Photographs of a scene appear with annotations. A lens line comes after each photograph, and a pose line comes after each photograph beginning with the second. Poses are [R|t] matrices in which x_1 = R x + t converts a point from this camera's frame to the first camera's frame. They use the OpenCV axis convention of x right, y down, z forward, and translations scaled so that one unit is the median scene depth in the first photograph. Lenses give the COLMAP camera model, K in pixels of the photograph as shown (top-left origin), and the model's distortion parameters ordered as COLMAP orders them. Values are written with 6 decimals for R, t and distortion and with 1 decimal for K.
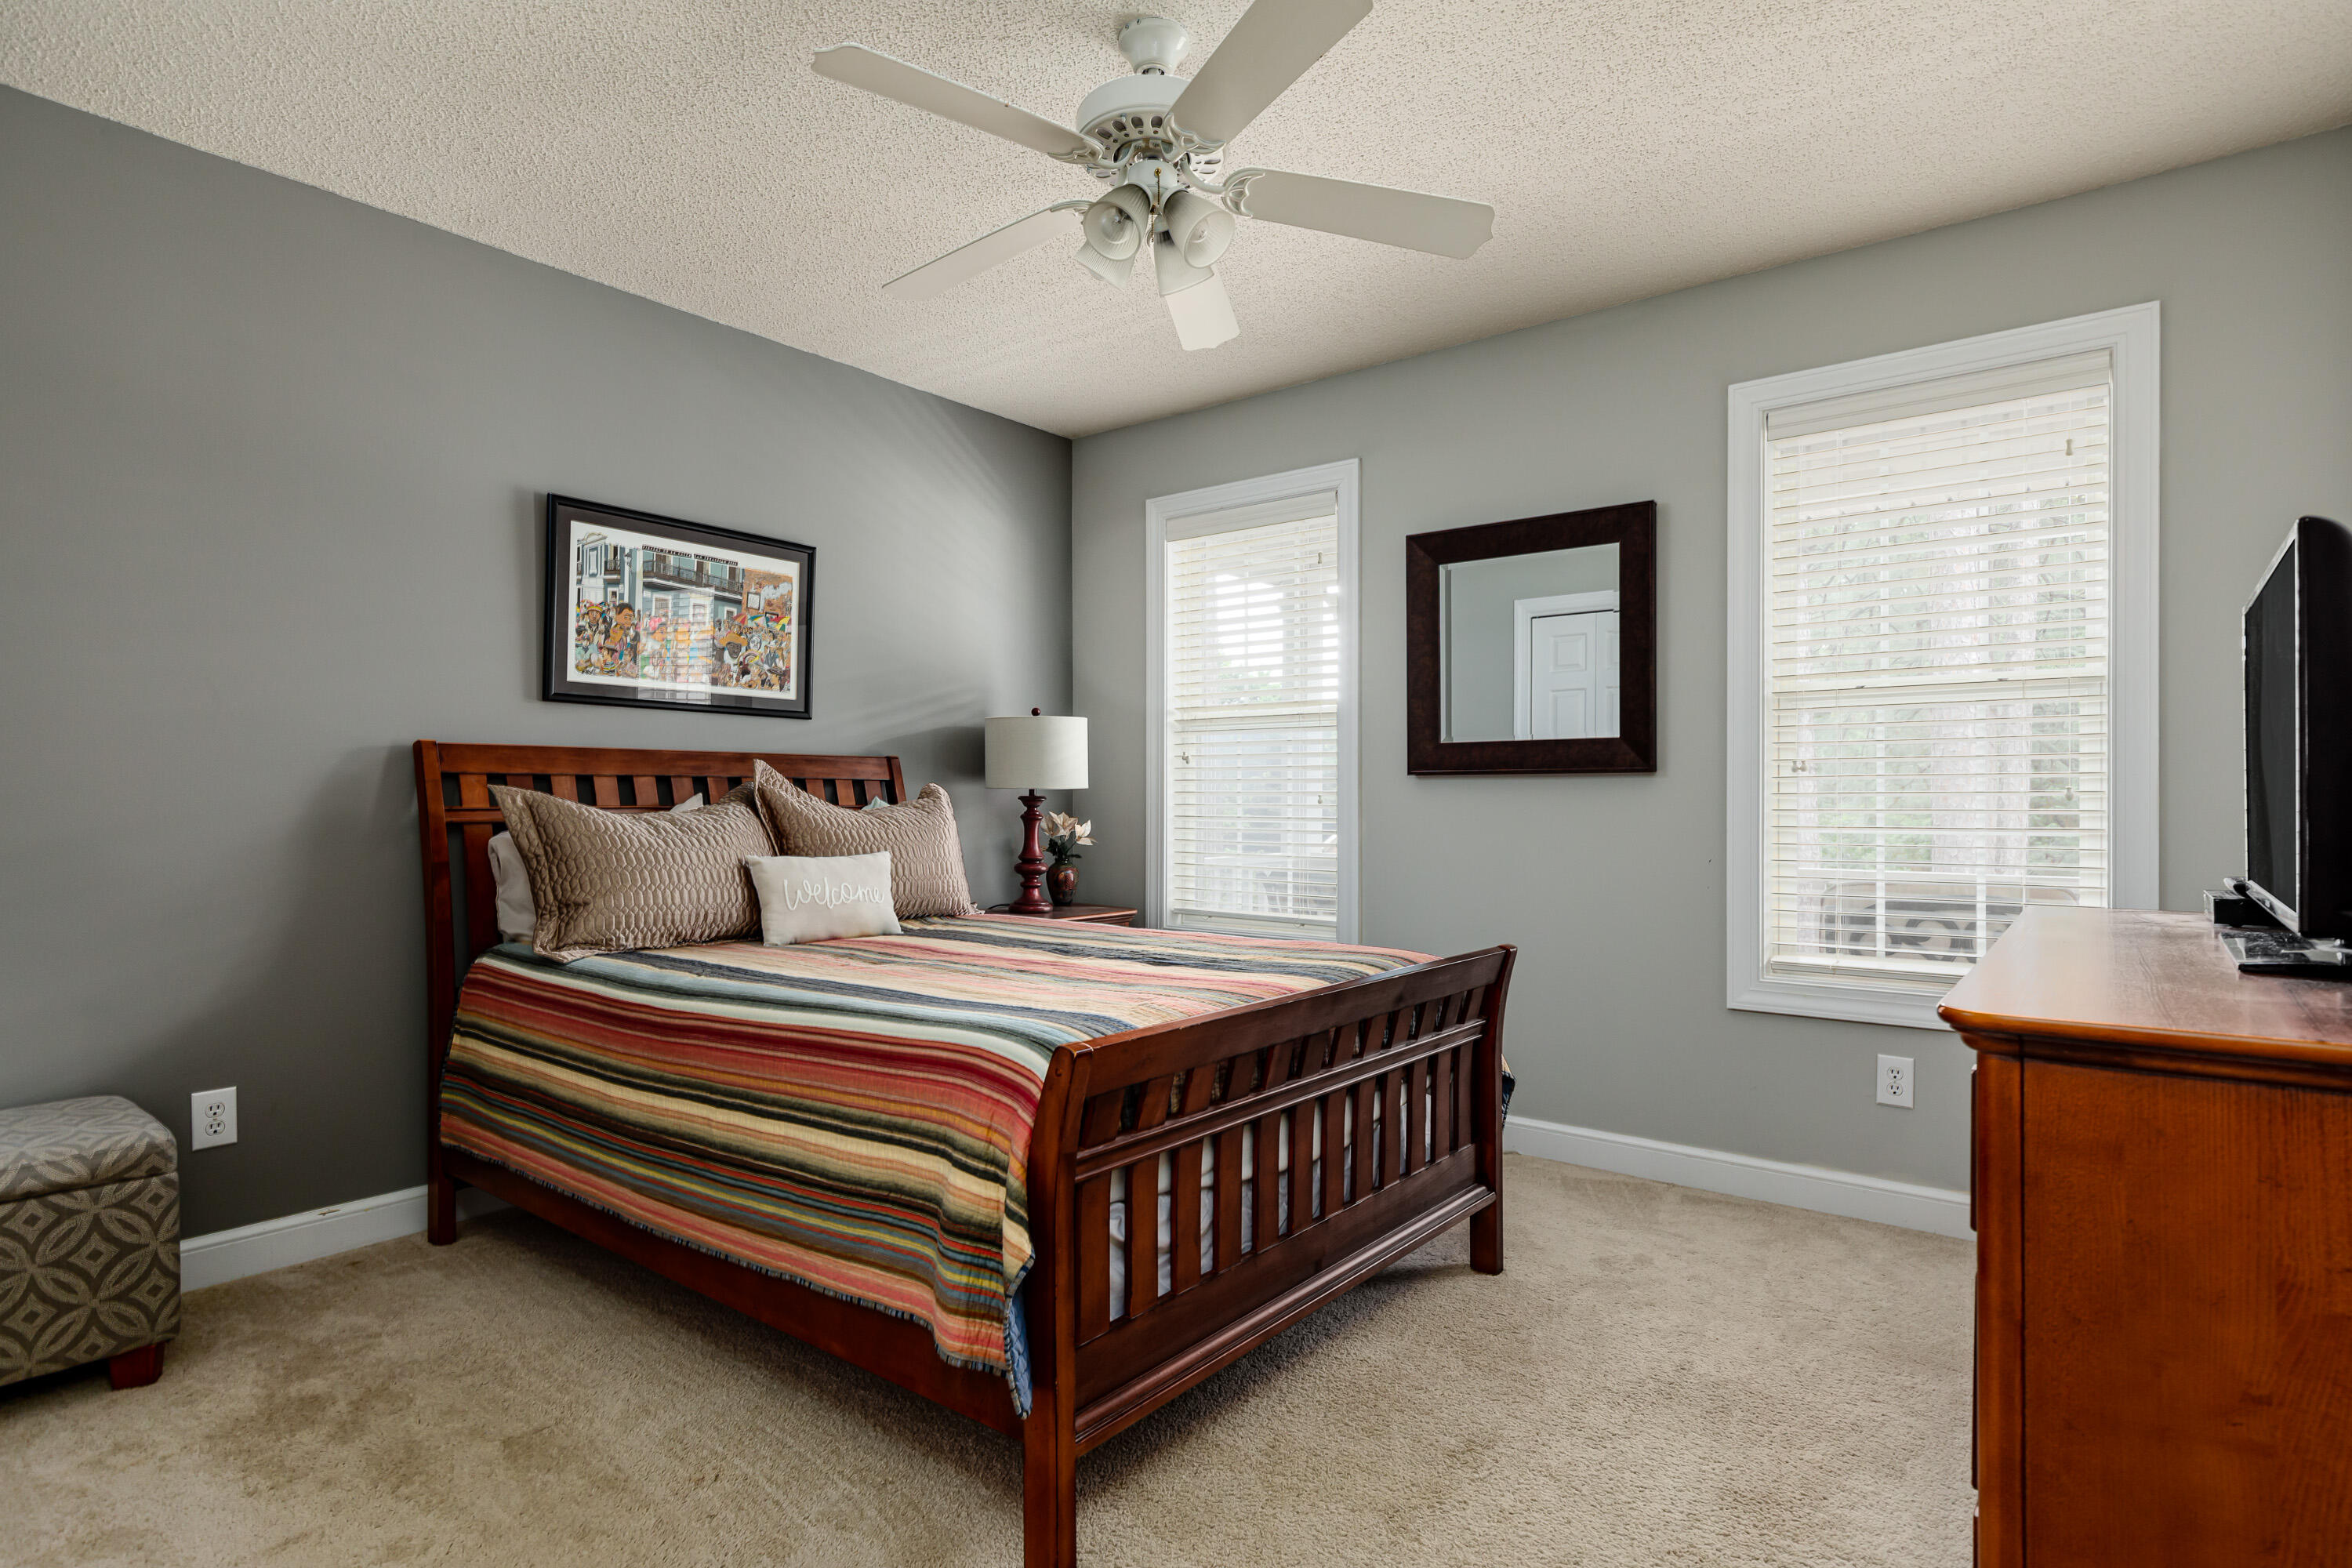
lens RADIAL K [[1216.0, 0, 1175.2], [0, 1216.0, 788.5], [0, 0, 1]] dist [0.001033, 0.000000]
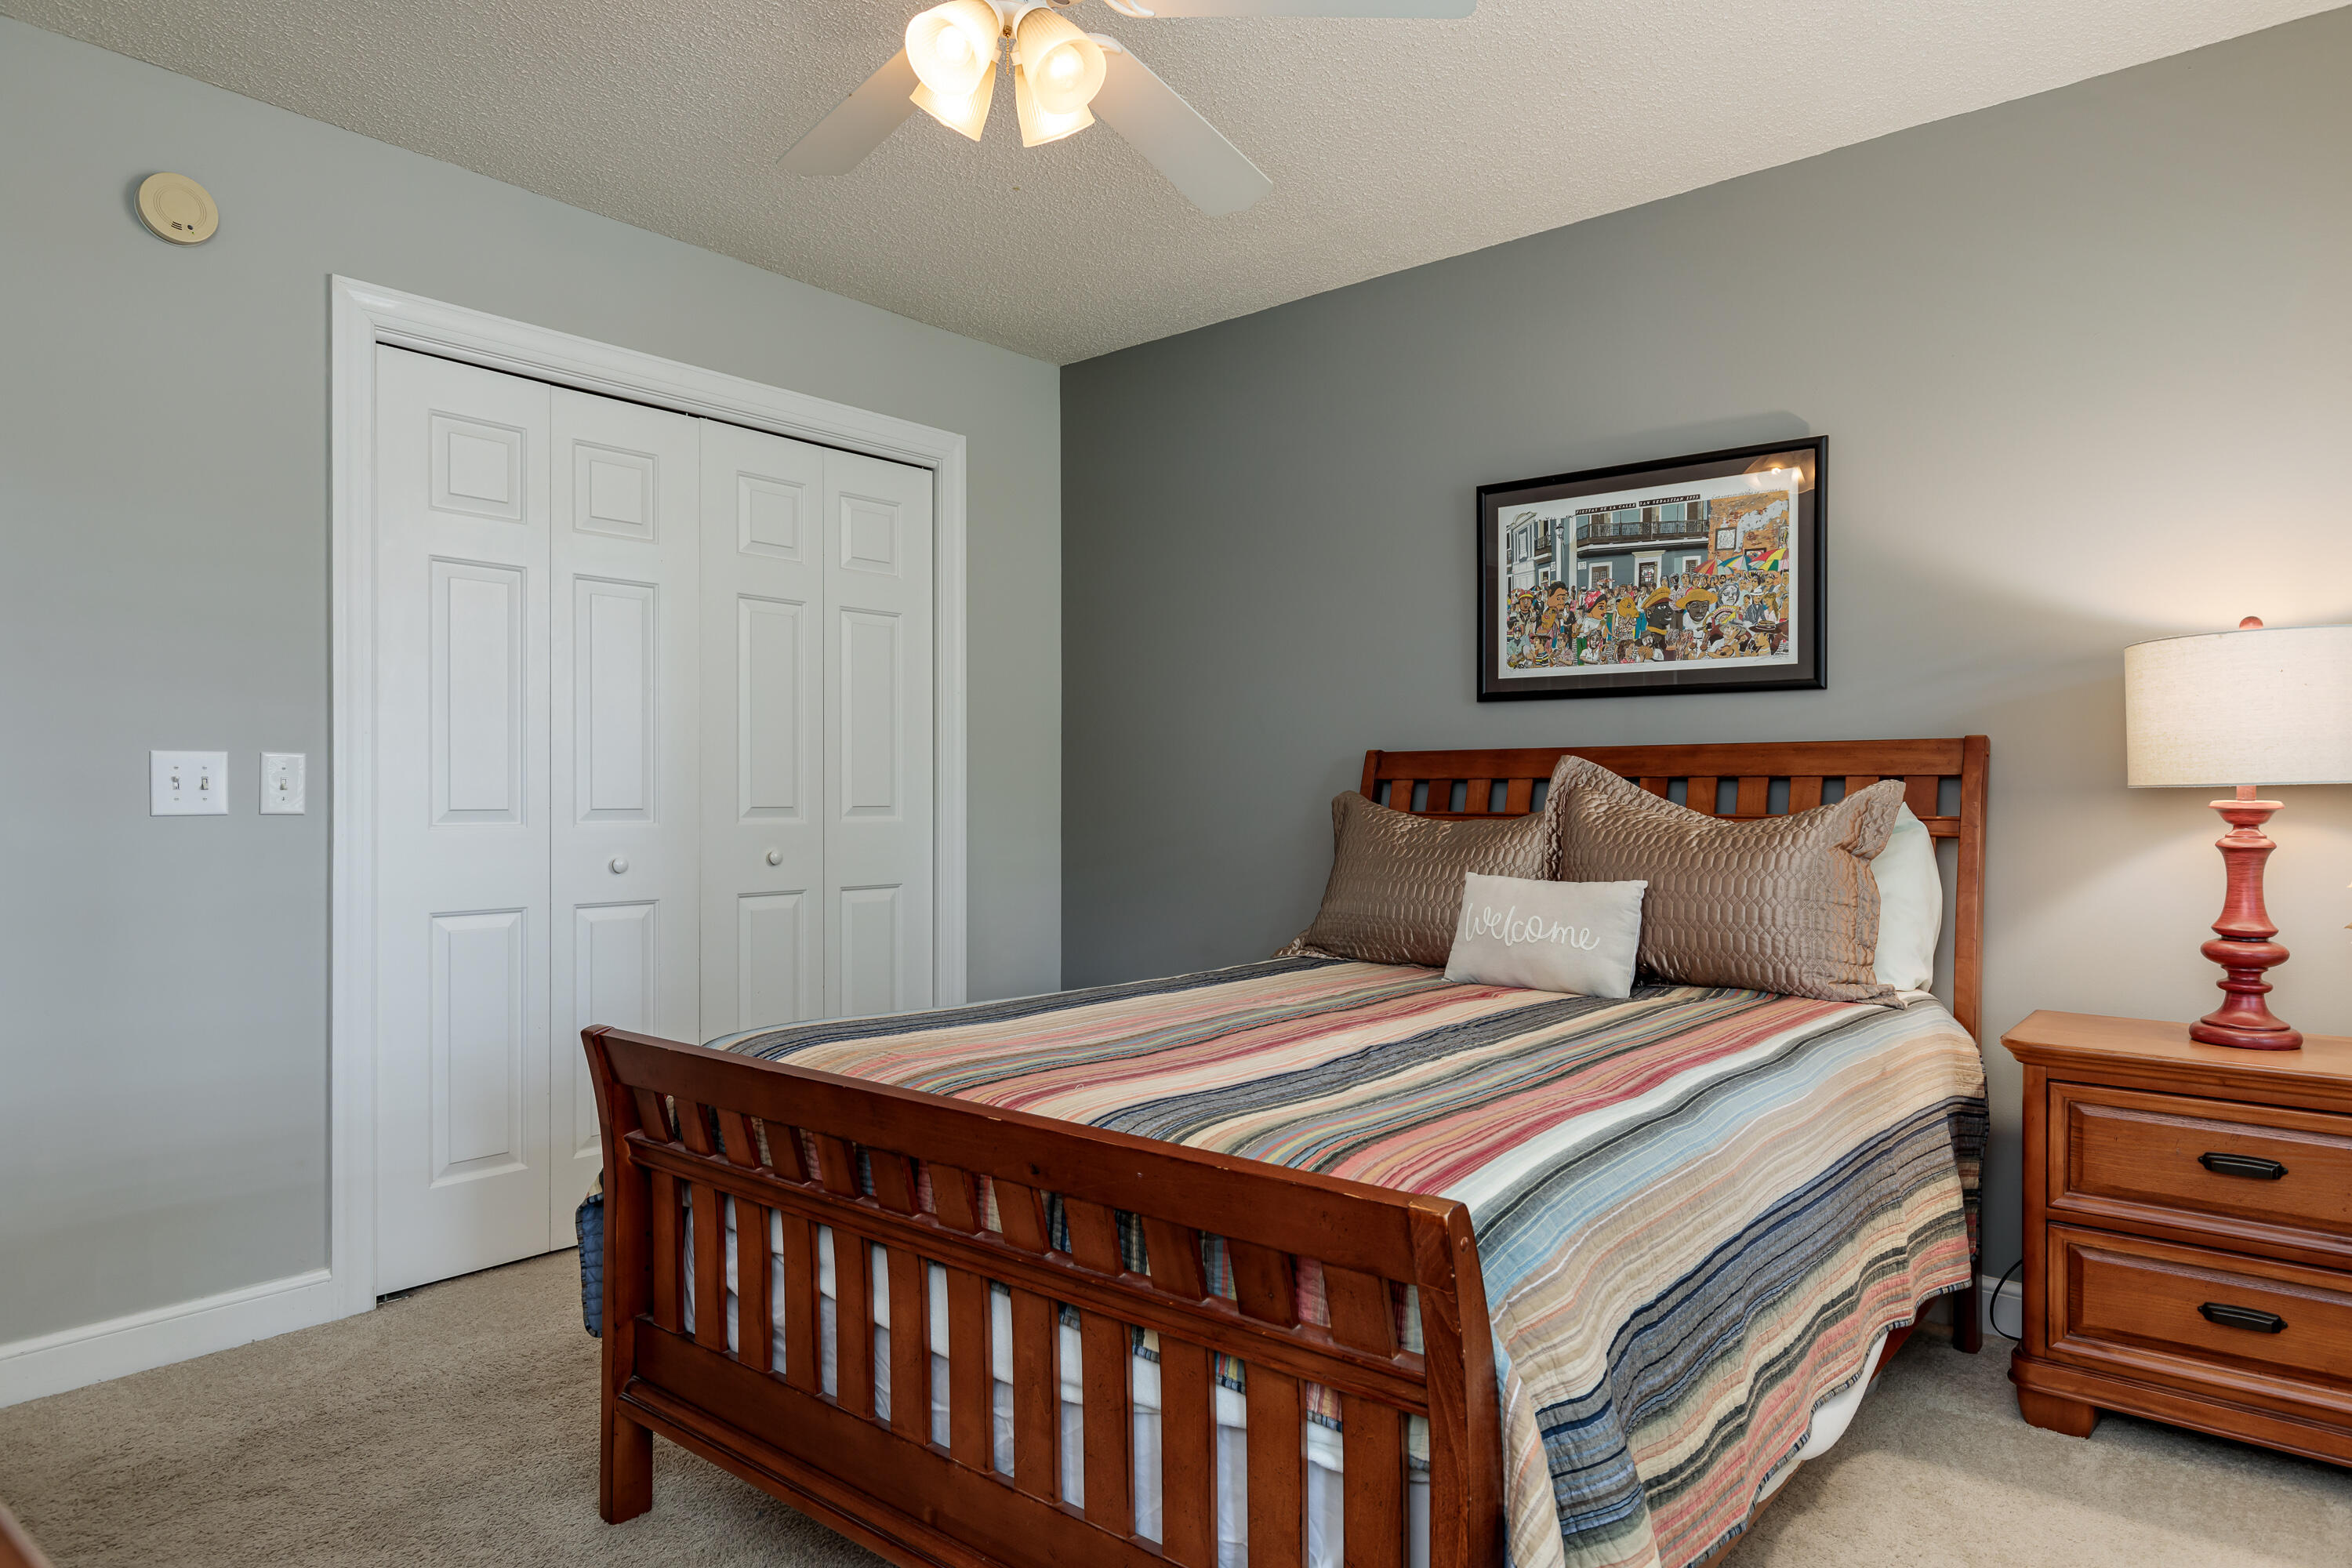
lens RADIAL K [[1414.3, 0, 1175.6], [0, 1414.3, 789.8], [0, 0, 1]] dist [0.006964, 0.000519]
pose [[-0.041343, -0.003603, -0.999139, 0.579889], [0.007527, 0.999964, -0.003918, -0.000028], [0.999117, -0.007683, -0.041314, 0.760970]]
